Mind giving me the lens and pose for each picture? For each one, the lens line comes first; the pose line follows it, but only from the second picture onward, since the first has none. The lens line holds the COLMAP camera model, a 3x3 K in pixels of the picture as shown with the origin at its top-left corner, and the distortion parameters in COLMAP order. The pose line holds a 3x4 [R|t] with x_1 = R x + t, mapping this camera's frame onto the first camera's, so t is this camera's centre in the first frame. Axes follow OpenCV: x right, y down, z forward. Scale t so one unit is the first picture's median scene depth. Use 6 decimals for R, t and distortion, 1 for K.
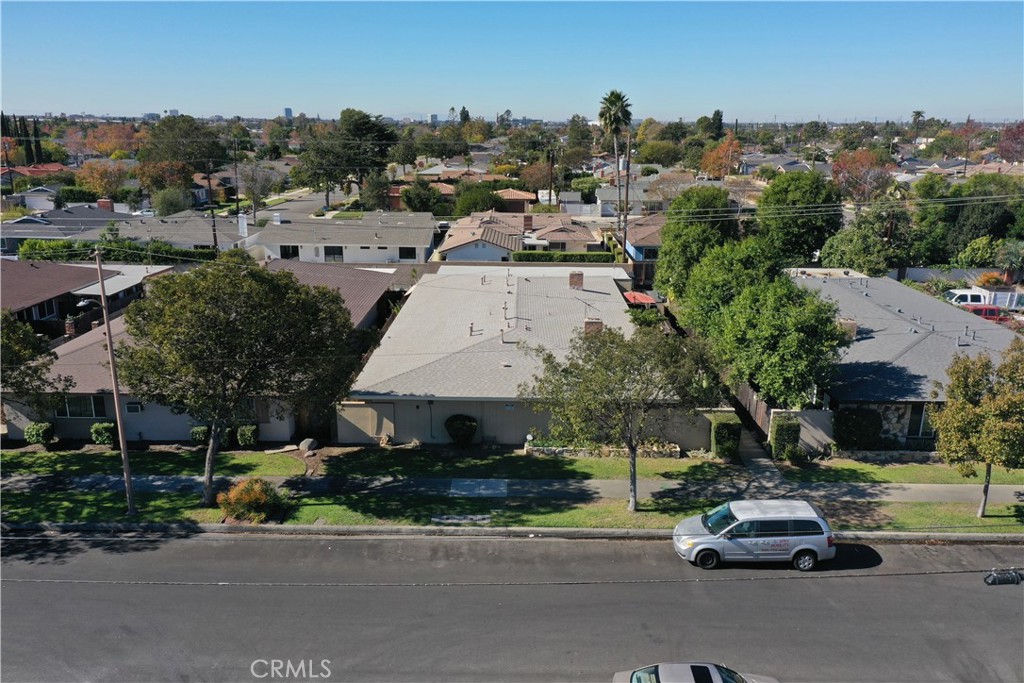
lens RADIAL K [[812.1, 0, 511.8], [0, 812.1, 341.1], [0, 0, 1]] dist [0.012927, 0.001451]
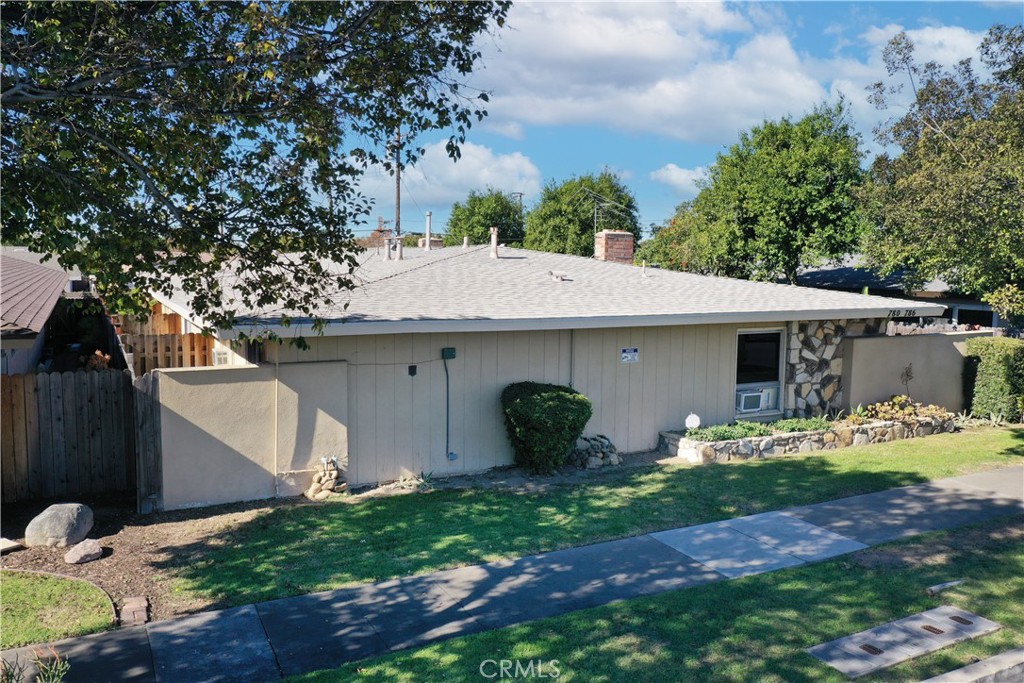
lens RADIAL K [[812.1, 0, 513.2], [0, 812.1, 341.3], [0, 0, 1]] dist [0.012927, 0.001451]
pose [[0.877535, -0.045725, 0.477327, -0.245756], [0.122791, 0.983680, -0.131512, 0.121280], [-0.463524, 0.174018, 0.868829, 0.686665]]
